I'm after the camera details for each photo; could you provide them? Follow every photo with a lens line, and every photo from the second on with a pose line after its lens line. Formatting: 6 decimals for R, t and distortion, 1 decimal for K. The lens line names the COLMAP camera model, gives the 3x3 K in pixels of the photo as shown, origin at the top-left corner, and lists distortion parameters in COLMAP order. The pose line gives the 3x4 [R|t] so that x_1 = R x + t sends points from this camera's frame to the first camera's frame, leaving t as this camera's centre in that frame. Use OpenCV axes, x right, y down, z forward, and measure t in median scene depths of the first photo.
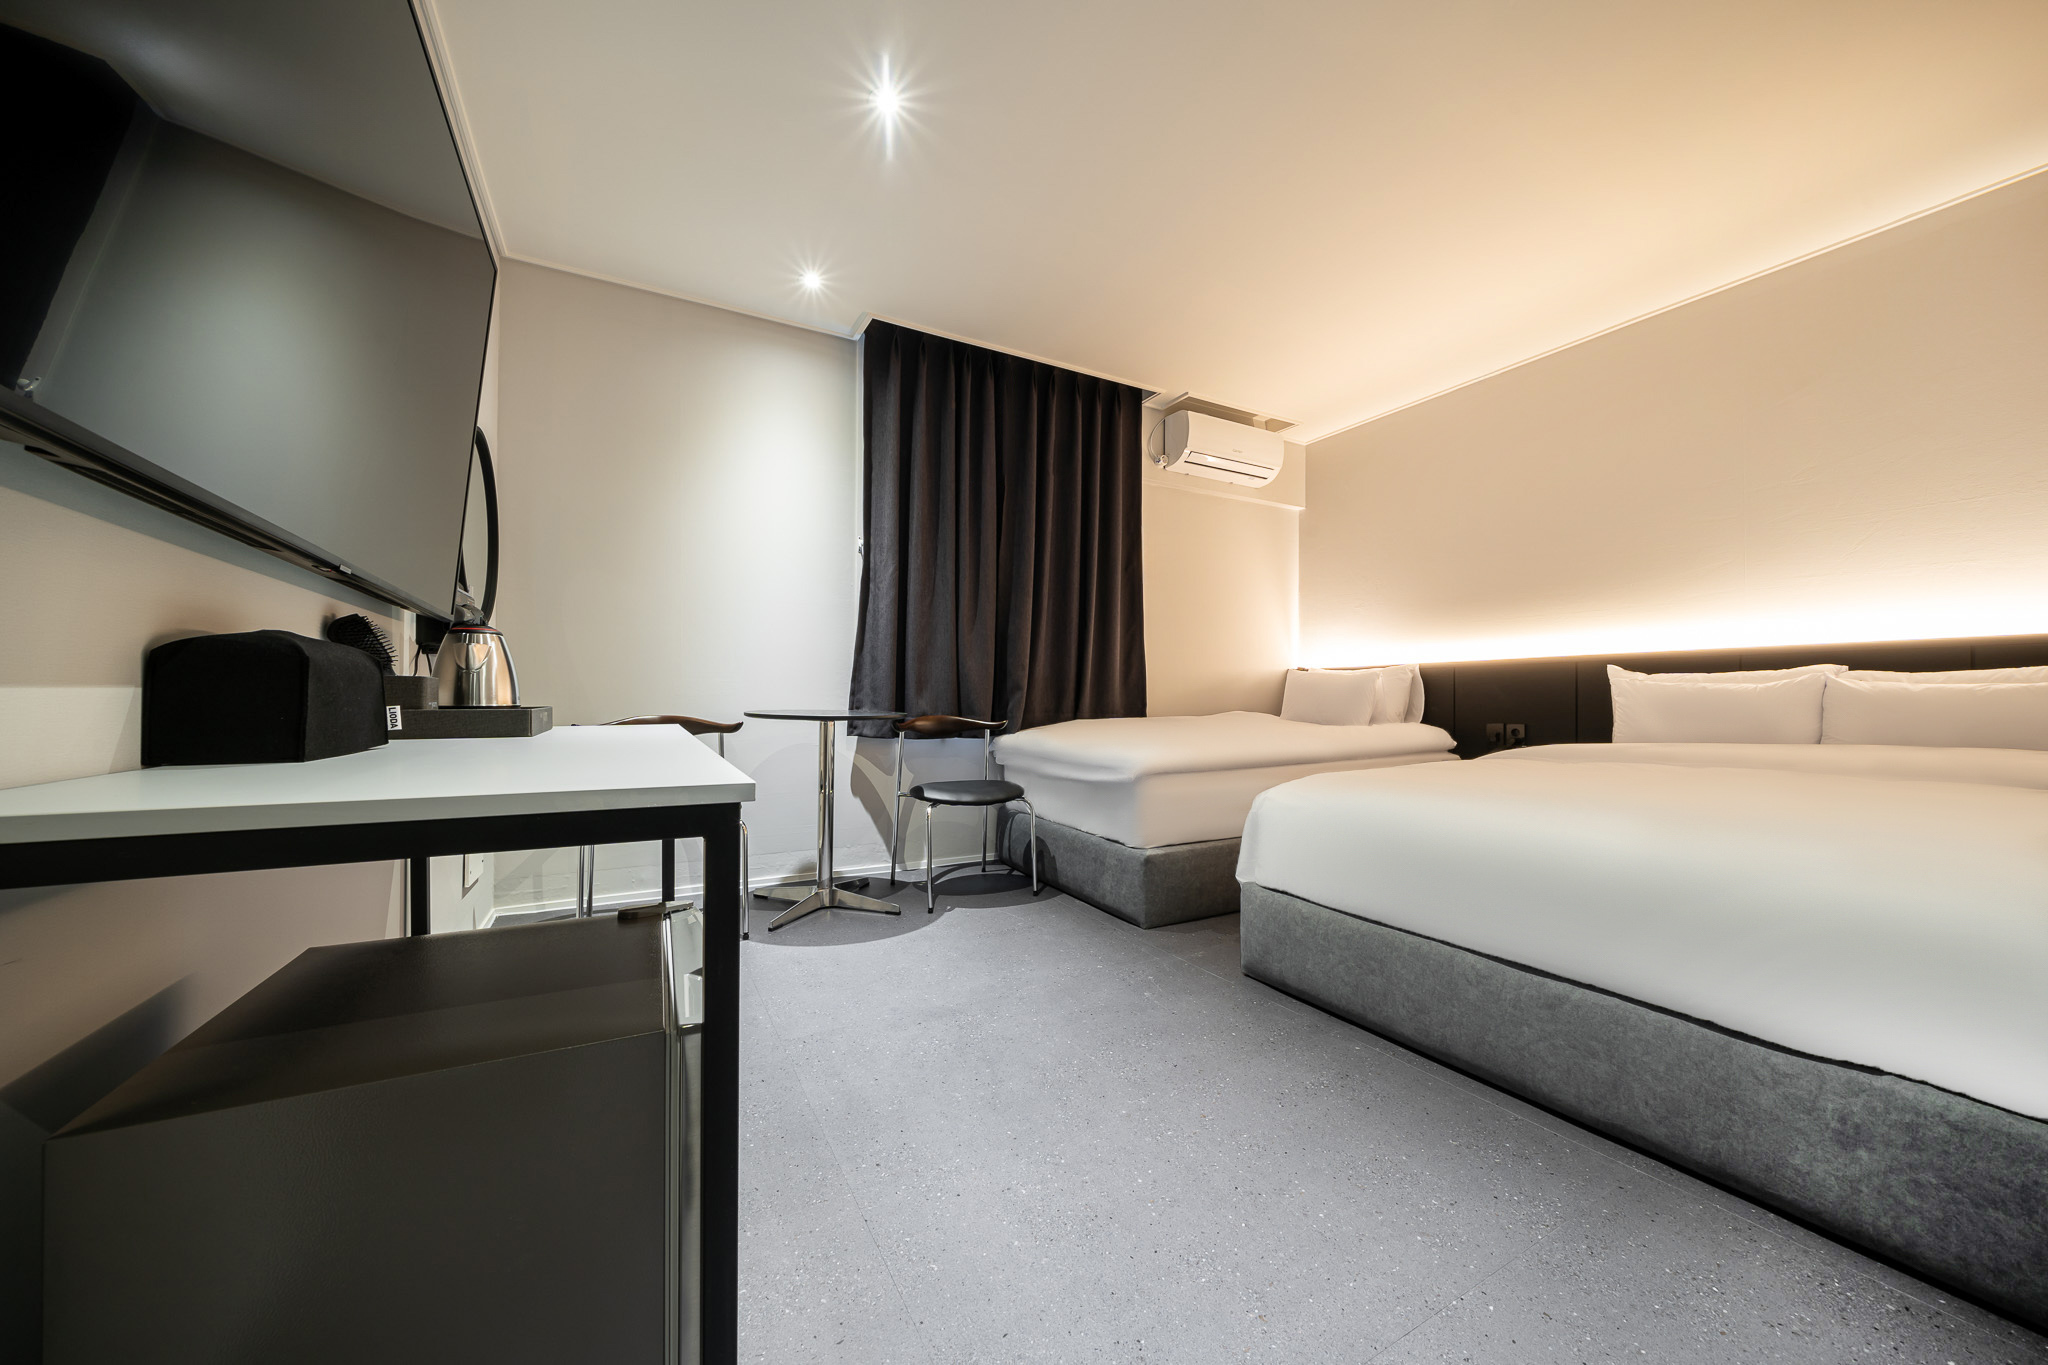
lens RADIAL K [[712.1, 0, 1021.1], [0, 712.1, 692.7], [0, 0, 1]] dist [0.000224, 0.000047]
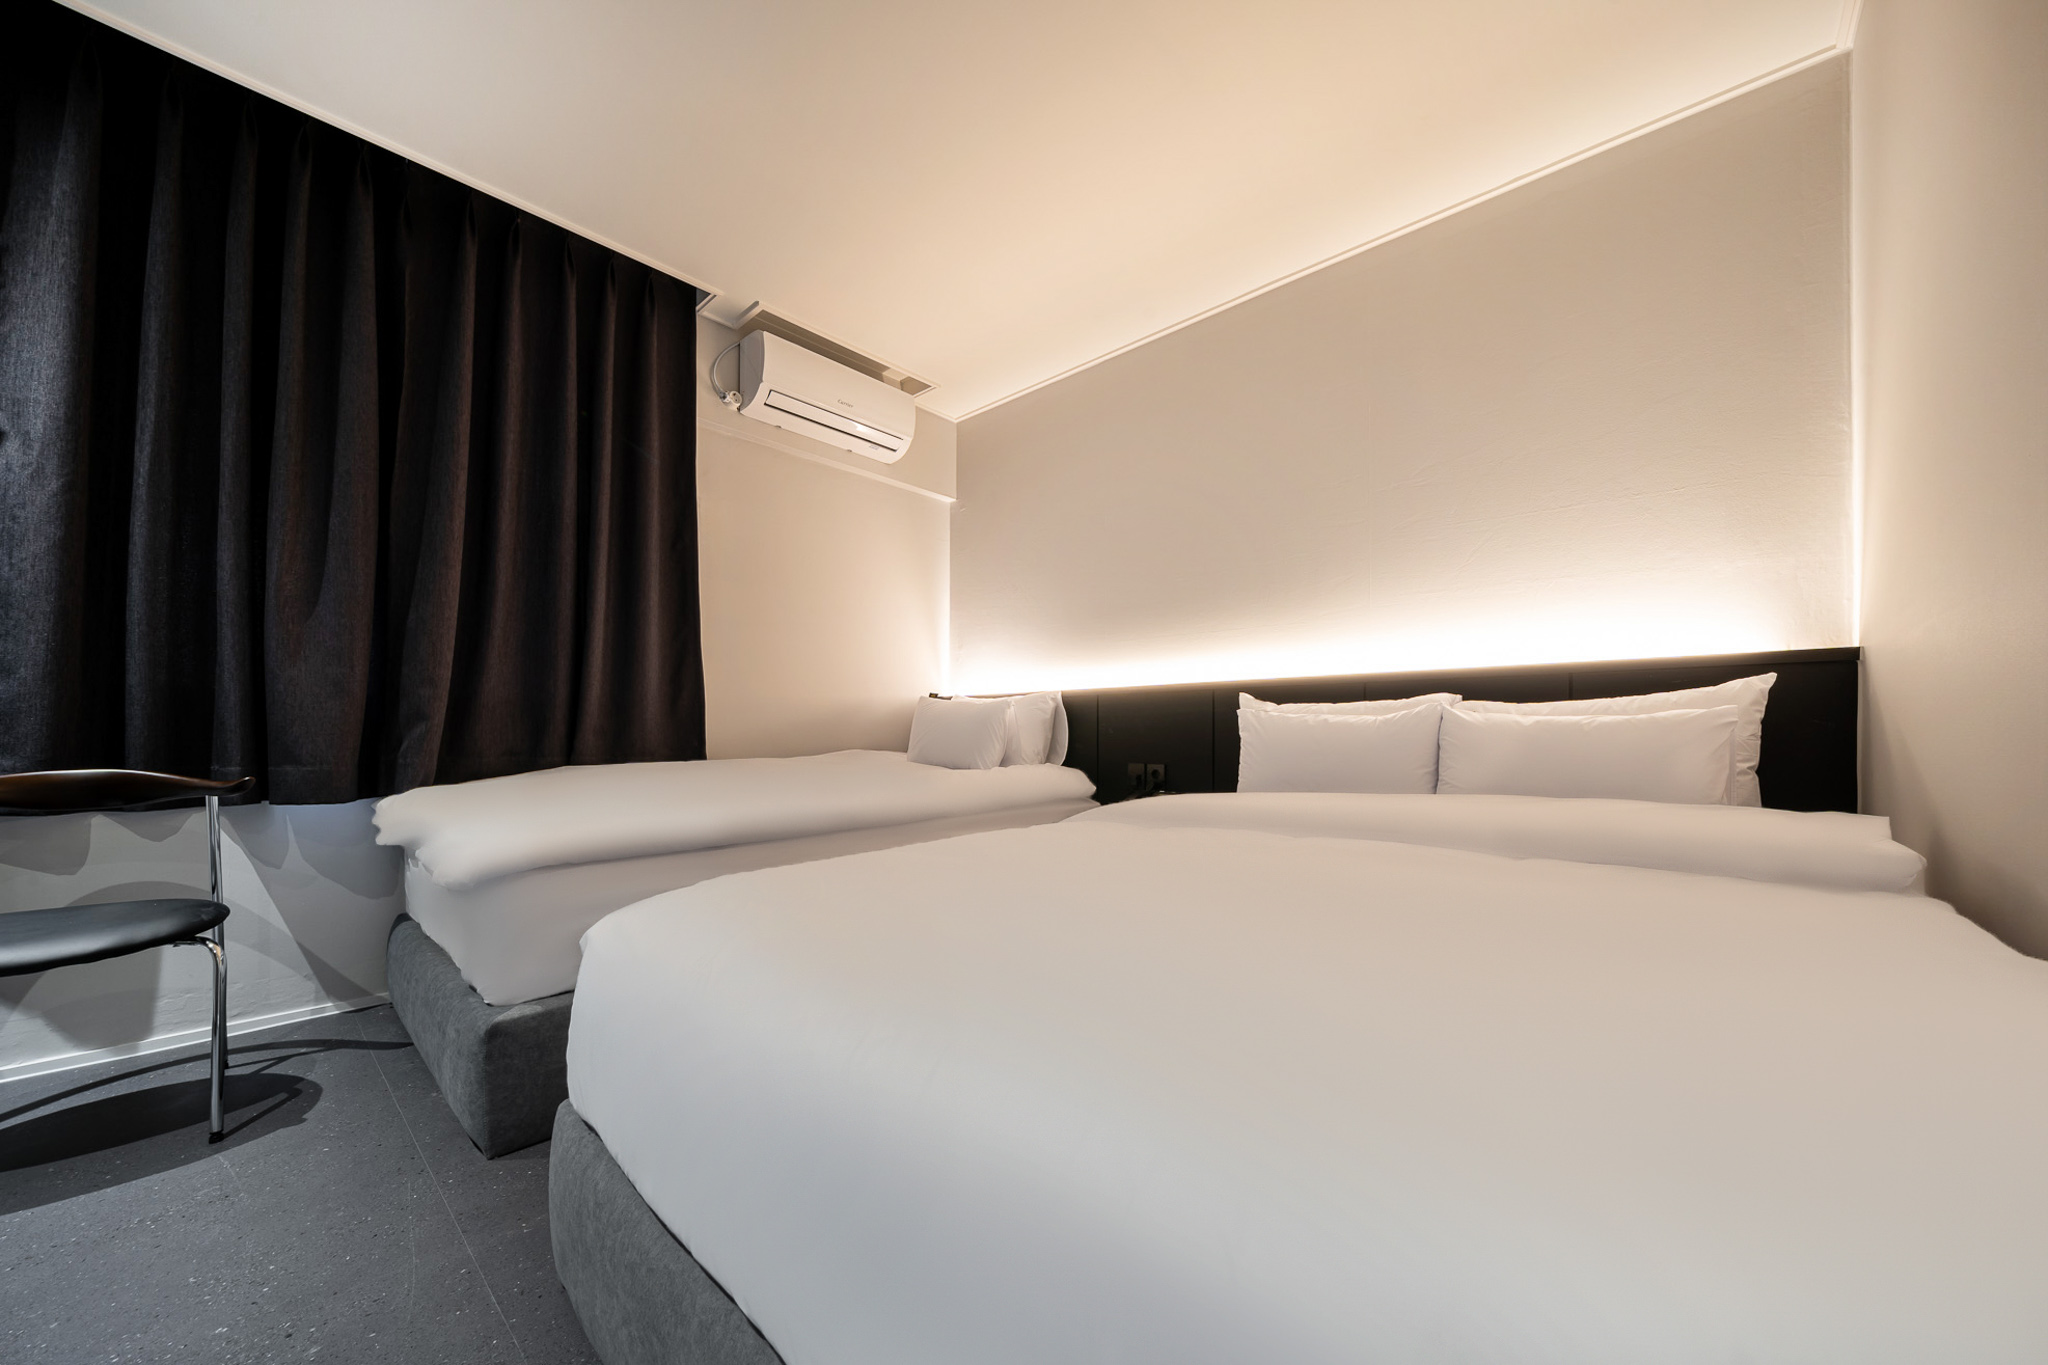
lens RADIAL K [[719.6, 0, 1035.0], [0, 719.6, 730.4], [0, 0, 1]] dist [0.000580, 0.000041]
pose [[0.943666, 0.000835, 0.330899, 0.265879], [-0.002524, 0.999986, 0.004674, 0.001003], [-0.330890, -0.005246, 0.943655, 0.239699]]
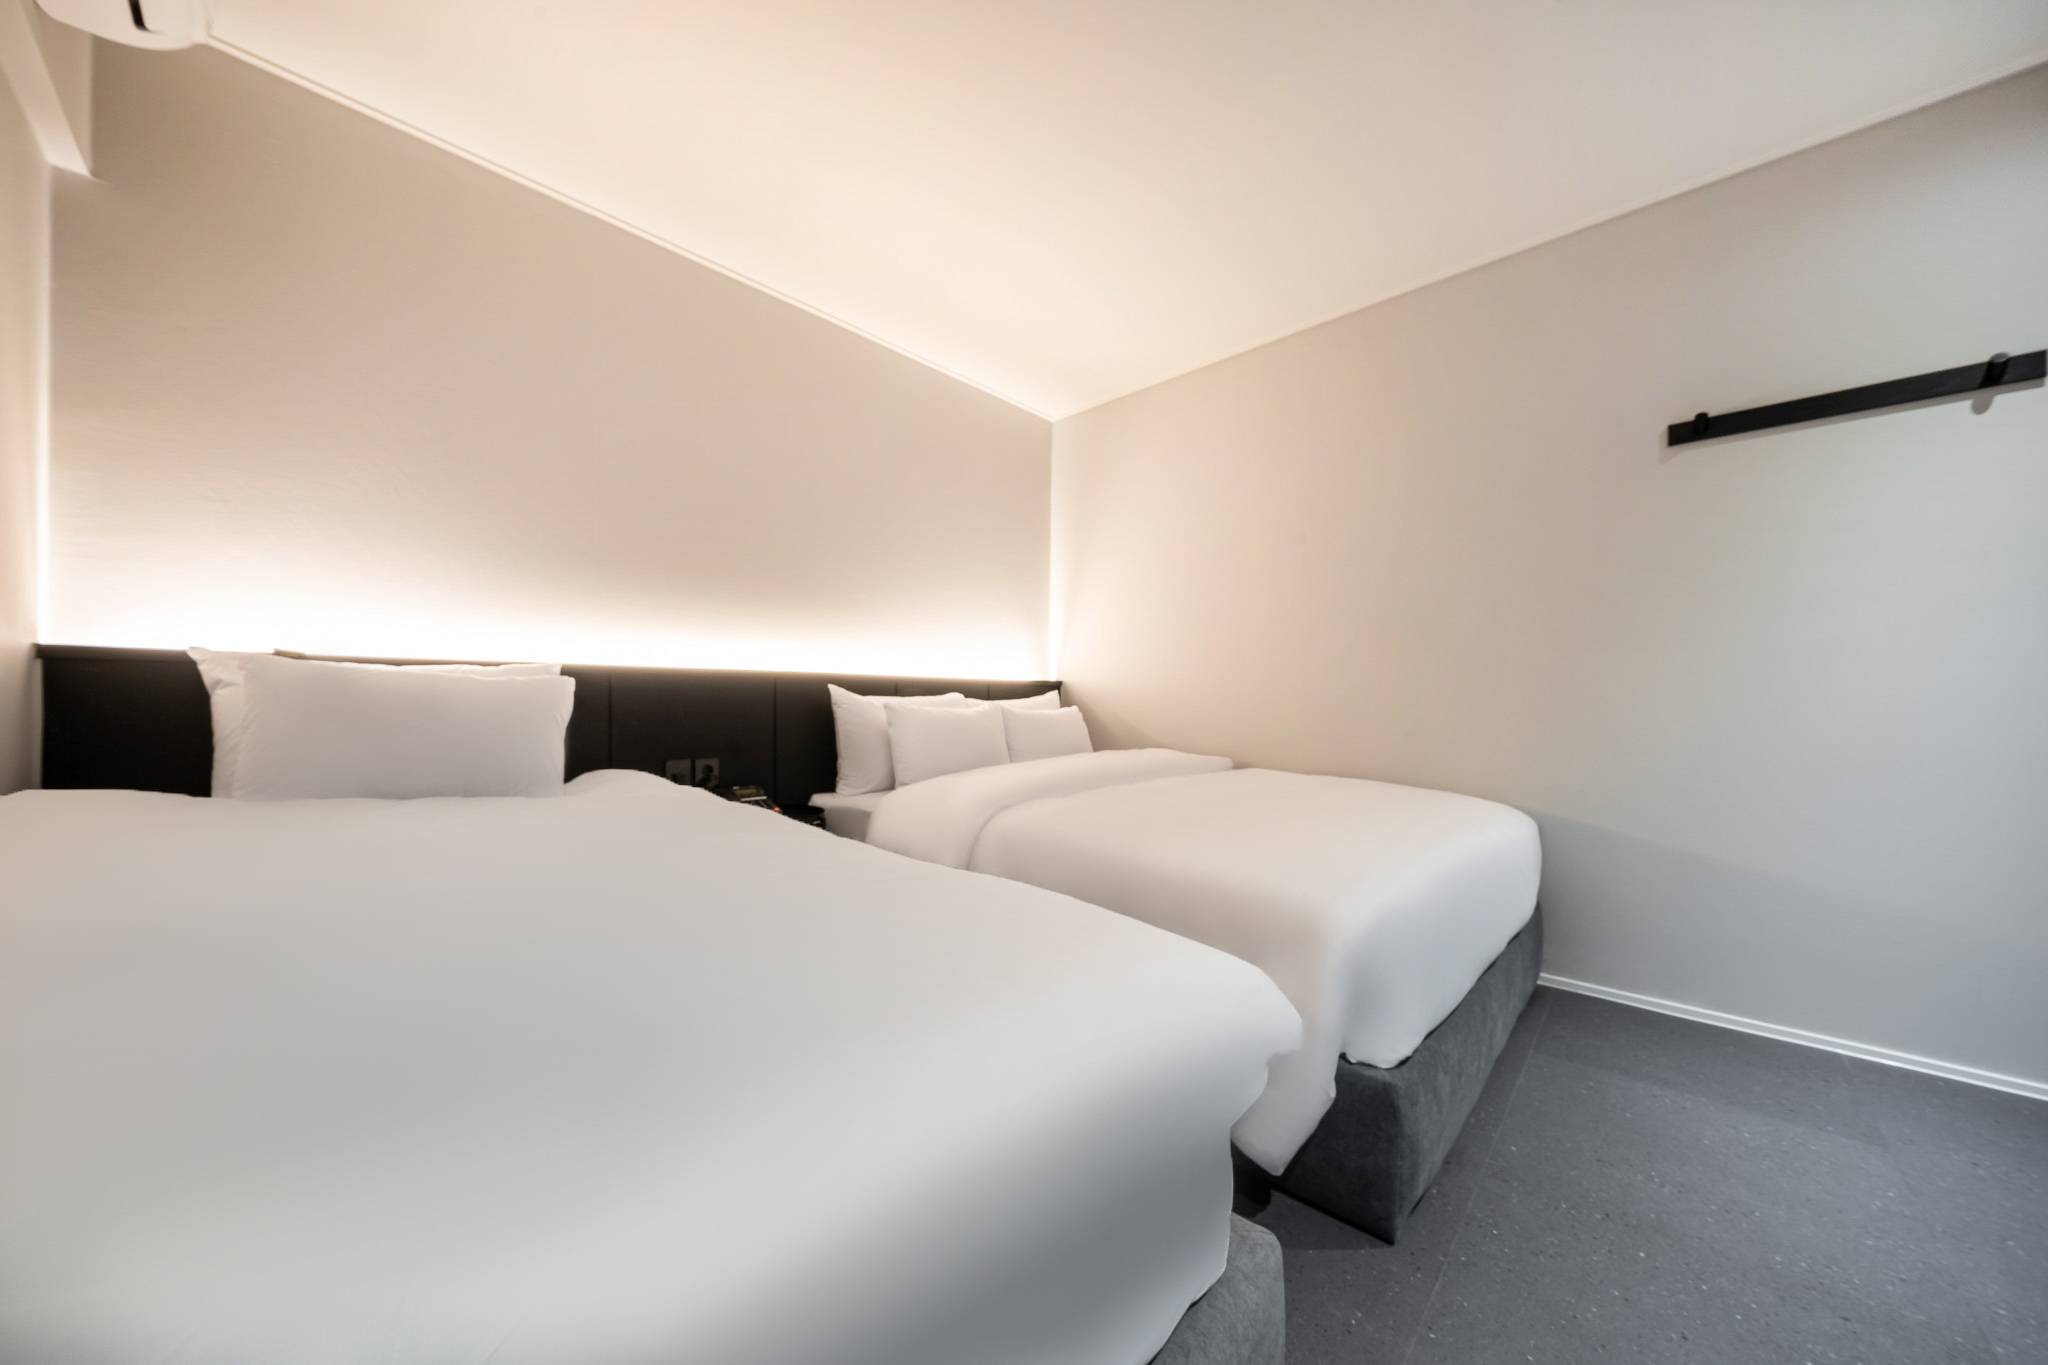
lens RADIAL K [[712.1, 0, 1021.1], [0, 712.1, 692.7], [0, 0, 1]] dist [0.000224, 0.000047]
pose [[-0.298163, 0.015475, 0.954390, -0.088258], [-0.007968, 0.999793, -0.018701, -0.011597], [-0.954482, -0.013181, -0.297978, 0.854044]]
